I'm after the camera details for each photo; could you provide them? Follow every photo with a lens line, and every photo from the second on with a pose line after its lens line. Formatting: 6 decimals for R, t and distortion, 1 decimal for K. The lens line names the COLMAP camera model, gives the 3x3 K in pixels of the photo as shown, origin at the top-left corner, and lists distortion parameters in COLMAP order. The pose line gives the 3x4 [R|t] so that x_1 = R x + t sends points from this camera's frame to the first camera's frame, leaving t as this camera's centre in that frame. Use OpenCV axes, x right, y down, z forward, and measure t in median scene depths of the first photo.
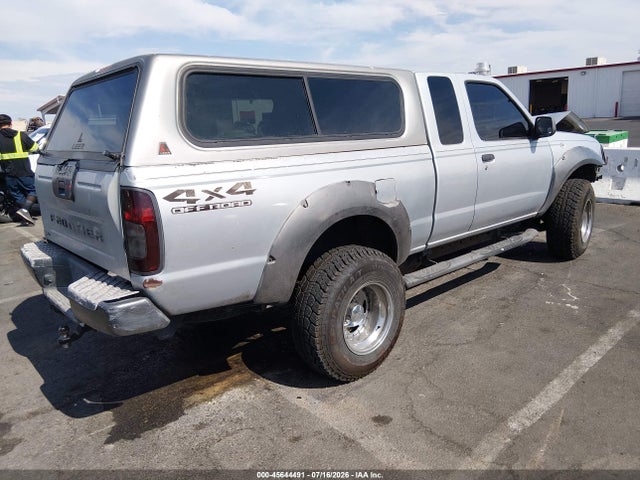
lens RADIAL K [[493.4, 0, 320.0], [0, 493.4, 240.0], [0, 0, 1]] dist [0.034606, -0.126154]
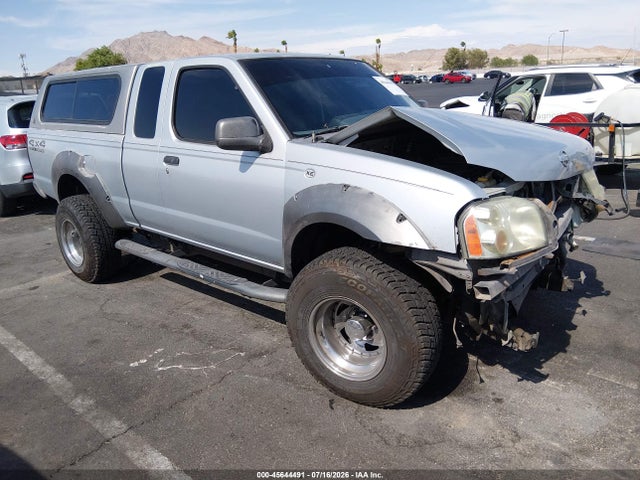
lens RADIAL K [[493.4, 0, 320.0], [0, 493.4, 240.0], [0, 0, 1]] dist [0.034606, -0.126154]
pose [[0.126376, 0.331936, -0.934798, 1.260587], [-0.196298, 0.932087, 0.304435, -0.359653], [0.972366, 0.145026, 0.182951, 1.141252]]
